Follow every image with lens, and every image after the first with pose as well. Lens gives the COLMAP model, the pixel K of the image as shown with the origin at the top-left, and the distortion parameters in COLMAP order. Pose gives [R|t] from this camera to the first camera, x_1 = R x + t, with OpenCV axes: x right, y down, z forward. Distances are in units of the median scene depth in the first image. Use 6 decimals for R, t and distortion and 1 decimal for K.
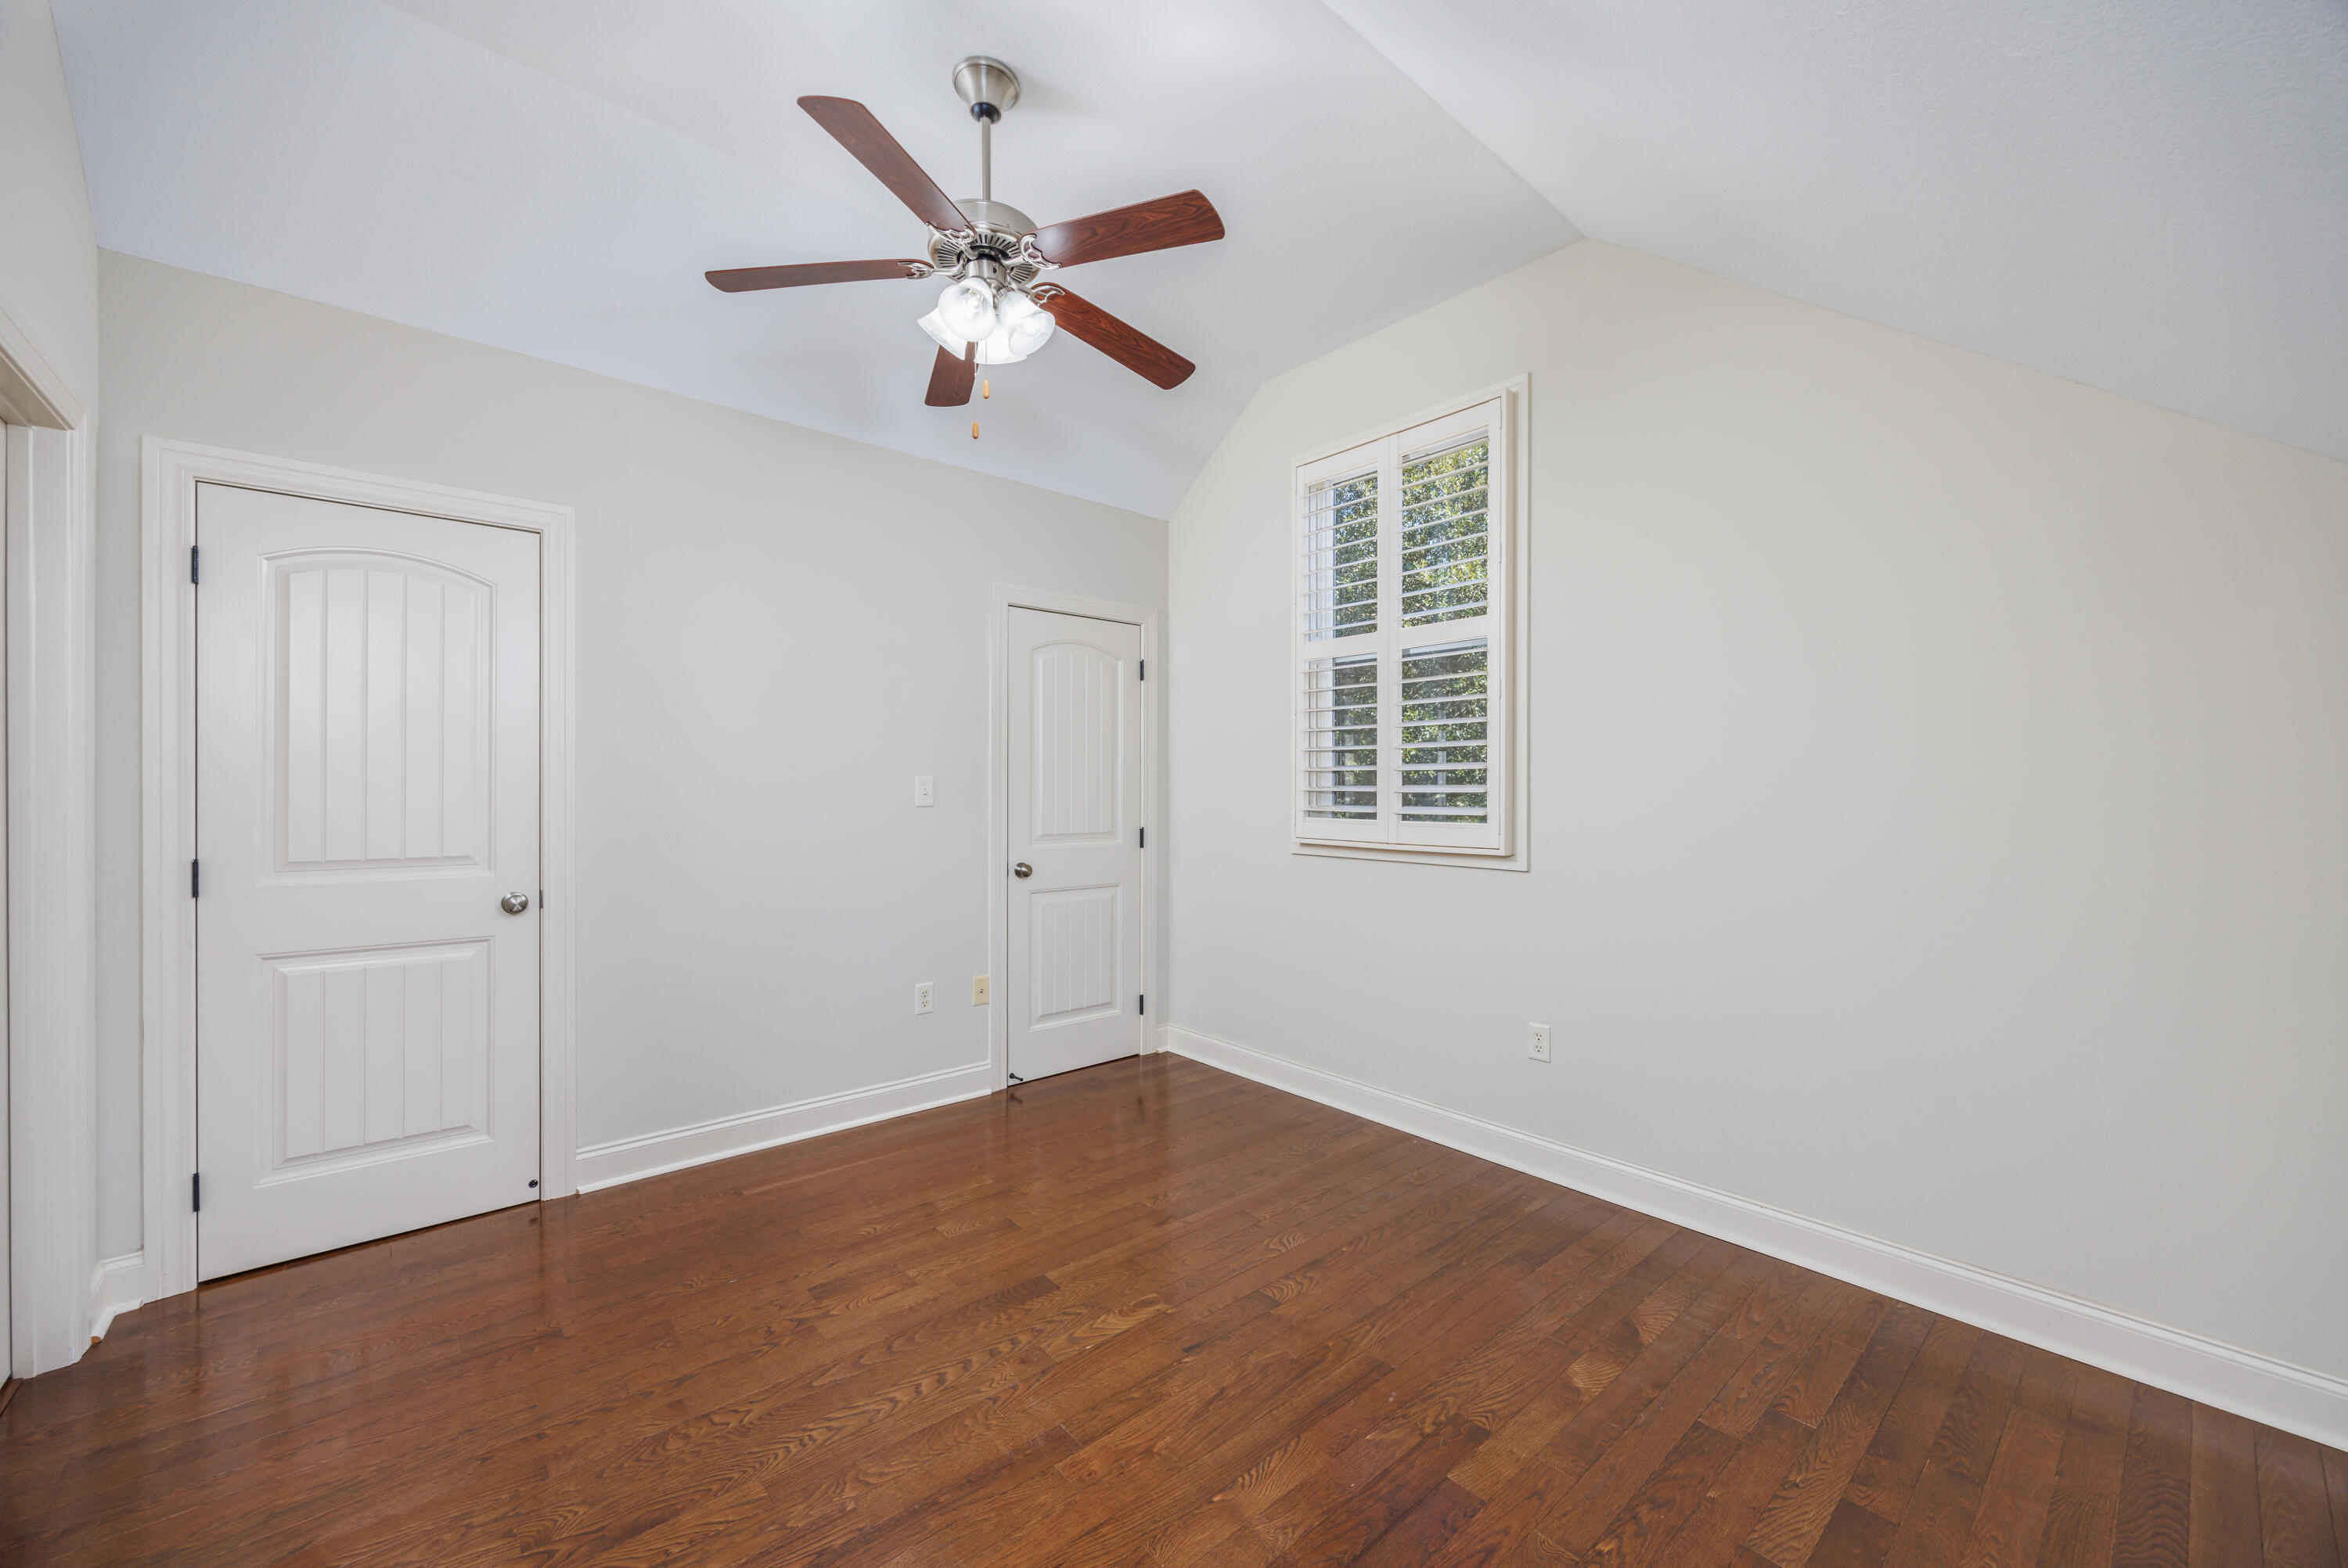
lens RADIAL K [[962.3, 0, 1245.9], [0, 962.3, 788.6], [0, 0, 1]] dist [0.000706, -0.000035]
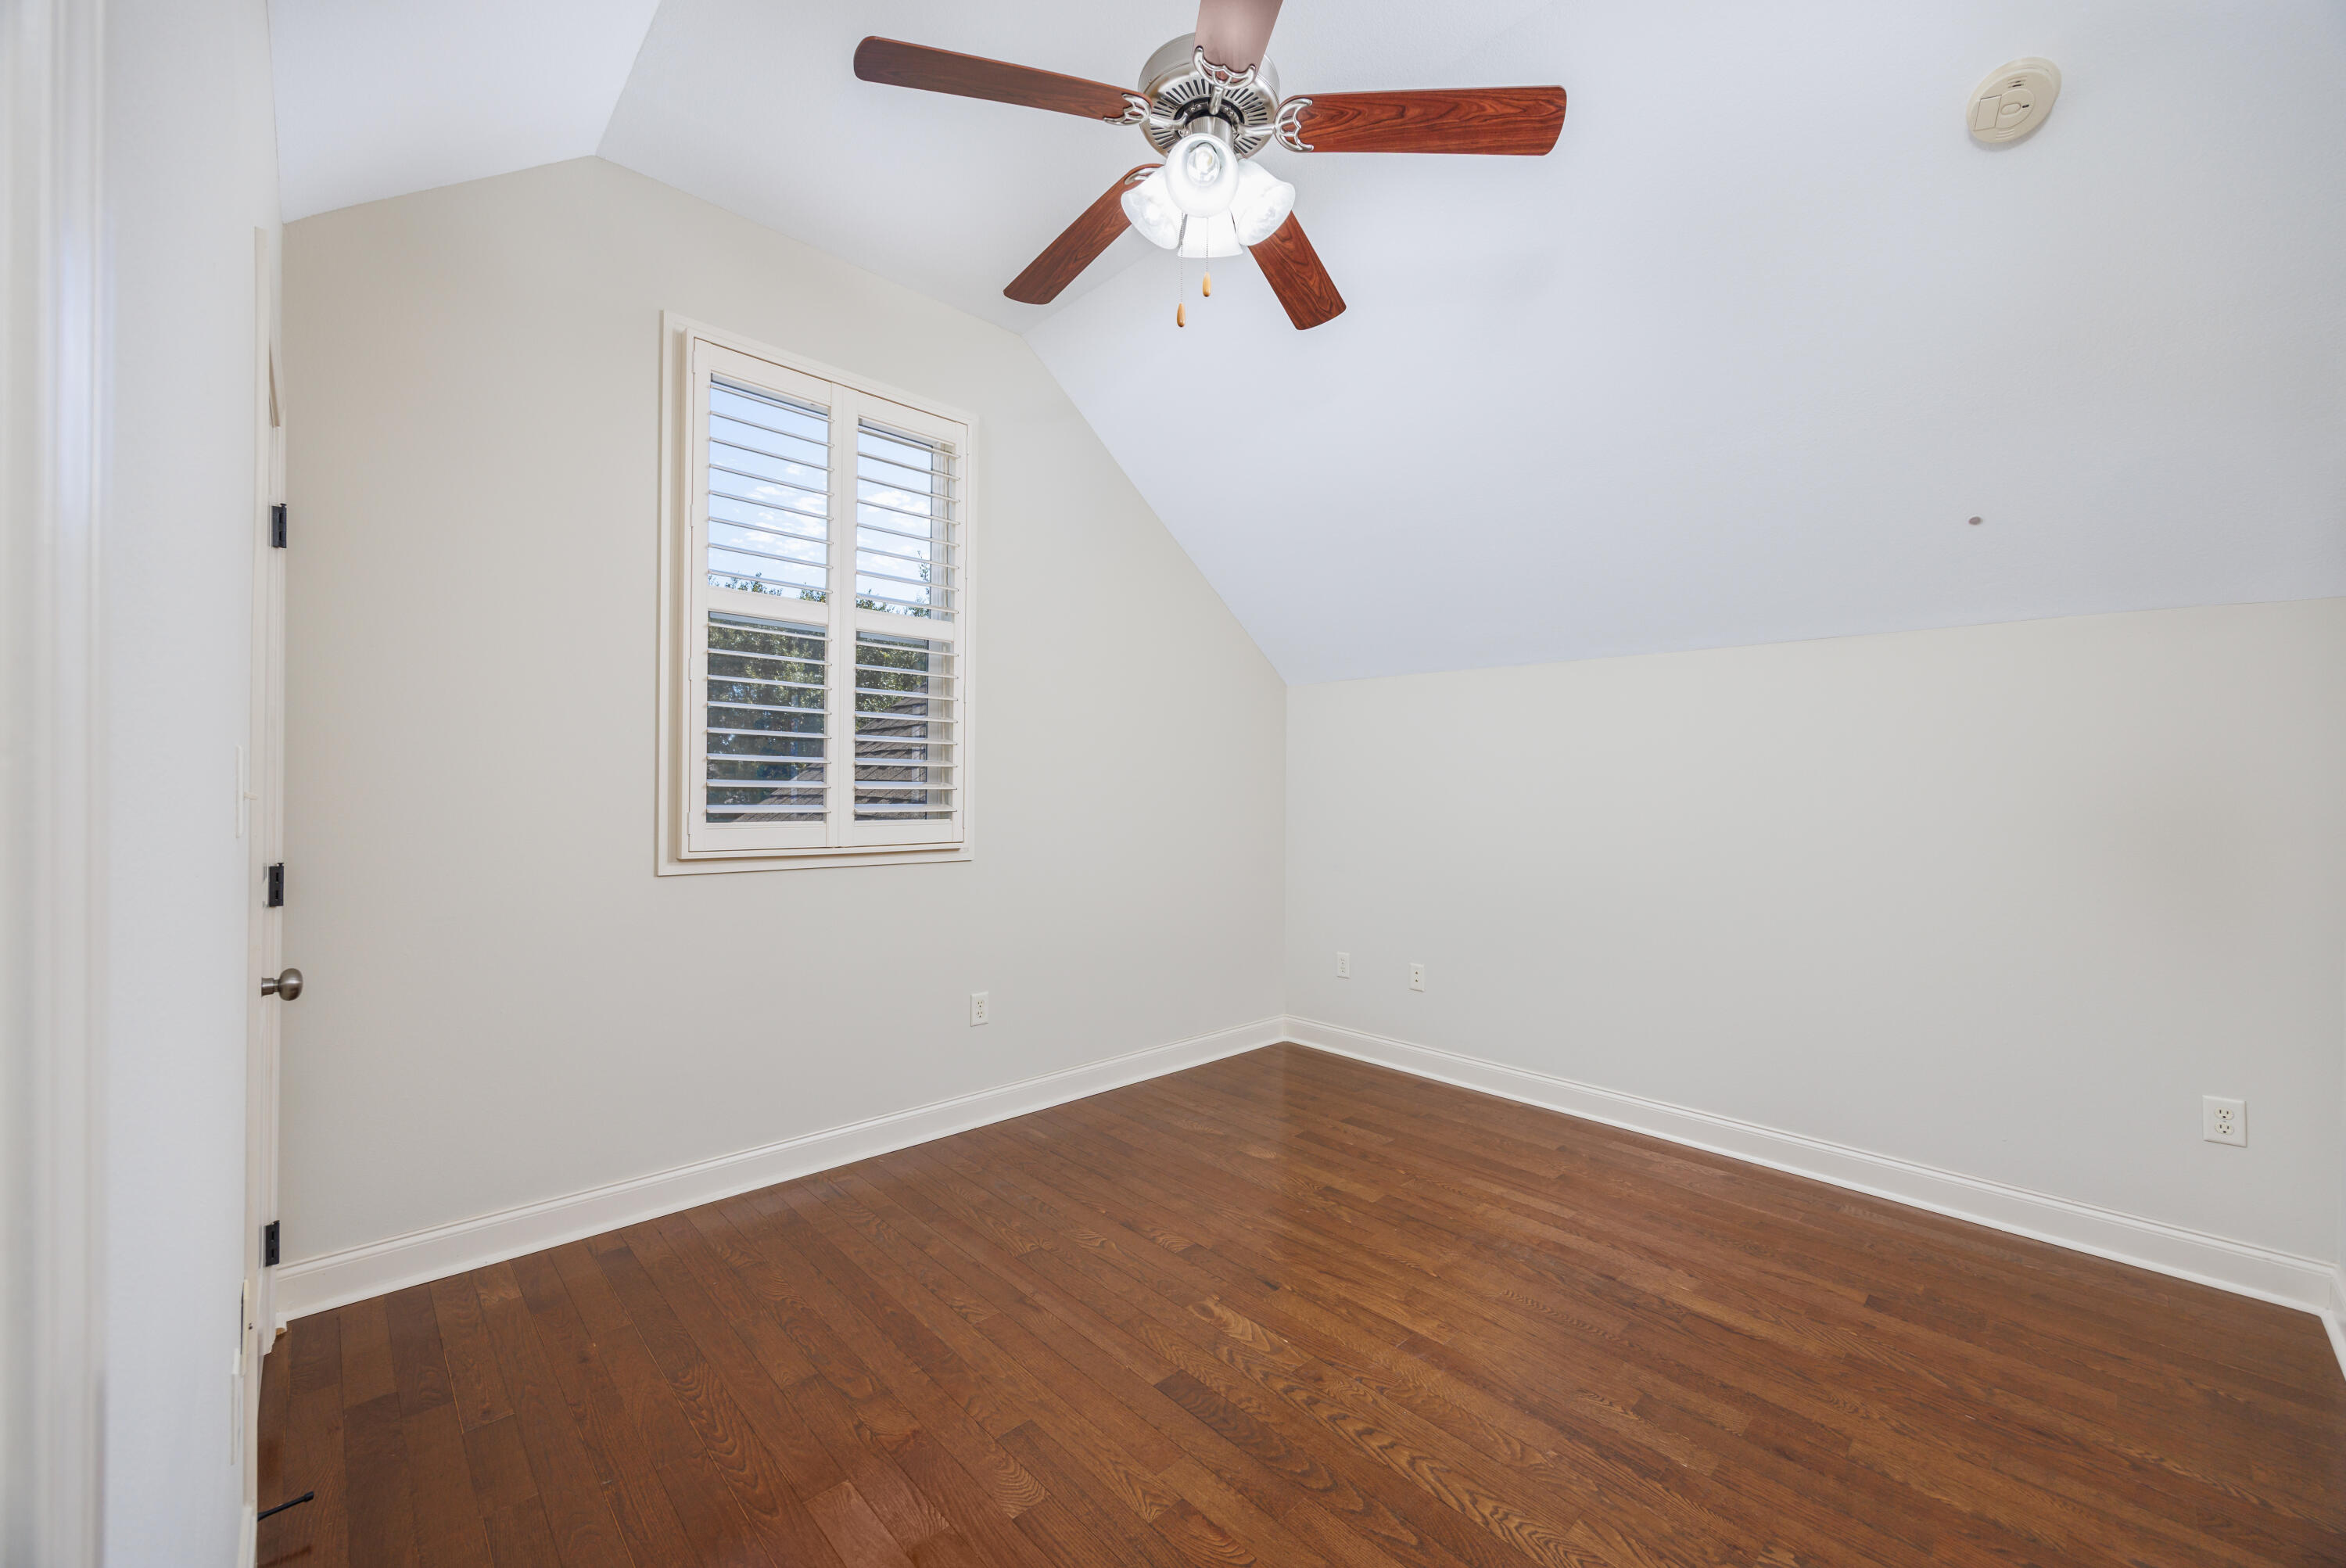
lens RADIAL K [[896.7, 0, 1191.0], [0, 896.7, 788.1], [0, 0, 1]] dist [-0.000217, 0.000076]
pose [[-0.036518, -0.000977, 0.999333, -1.067332], [-0.012355, 0.999924, 0.000526, -0.002034], [-0.999257, -0.012328, -0.036527, 1.102149]]
